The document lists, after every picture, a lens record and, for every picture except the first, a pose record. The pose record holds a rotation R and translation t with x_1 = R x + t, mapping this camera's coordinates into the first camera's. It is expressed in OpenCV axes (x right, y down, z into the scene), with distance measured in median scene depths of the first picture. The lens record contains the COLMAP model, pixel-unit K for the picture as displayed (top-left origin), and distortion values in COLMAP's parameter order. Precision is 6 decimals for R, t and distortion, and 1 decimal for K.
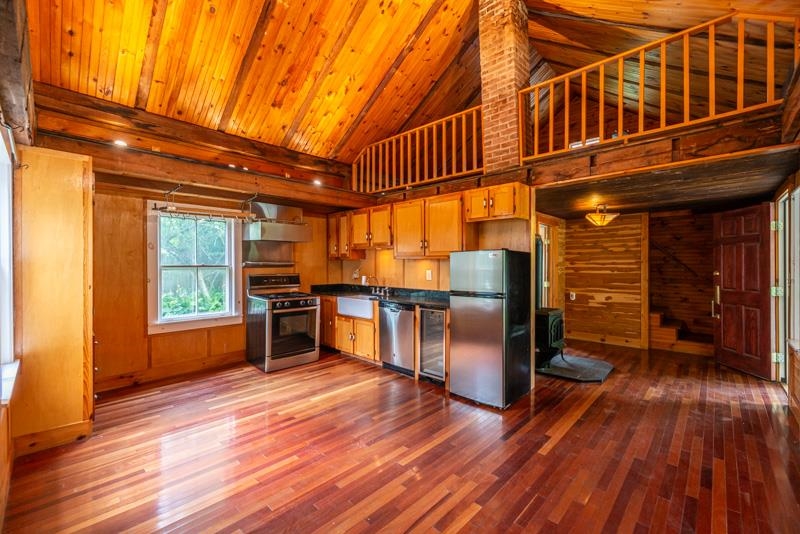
lens RADIAL K [[332.9, 0, 401.7], [0, 332.9, 265.6], [0, 0, 1]] dist [-0.001582, -0.000358]
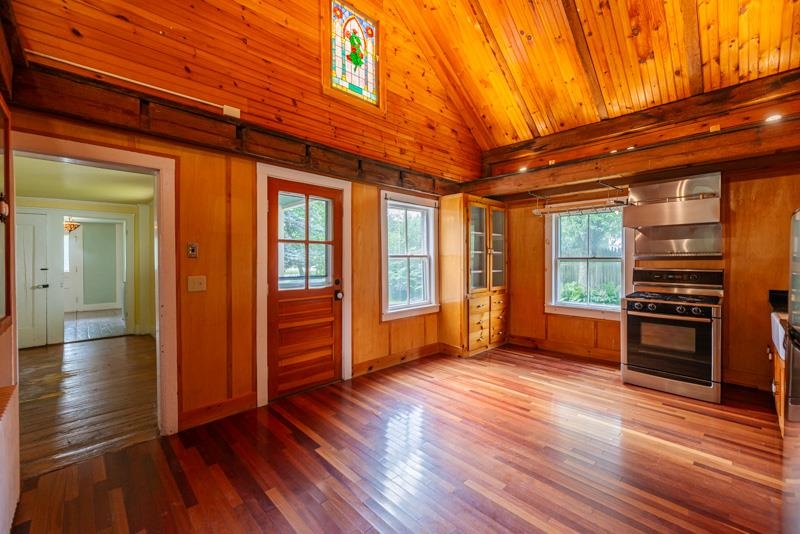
lens RADIAL K [[332.9, 0, 402.4], [0, 332.9, 260.1], [0, 0, 1]] dist [-0.001582, -0.000358]
pose [[-0.041212, 0.004625, -0.999140, 0.162051], [-0.002216, 0.999986, 0.004721, 0.001398], [0.999148, 0.002409, -0.041201, 0.159261]]
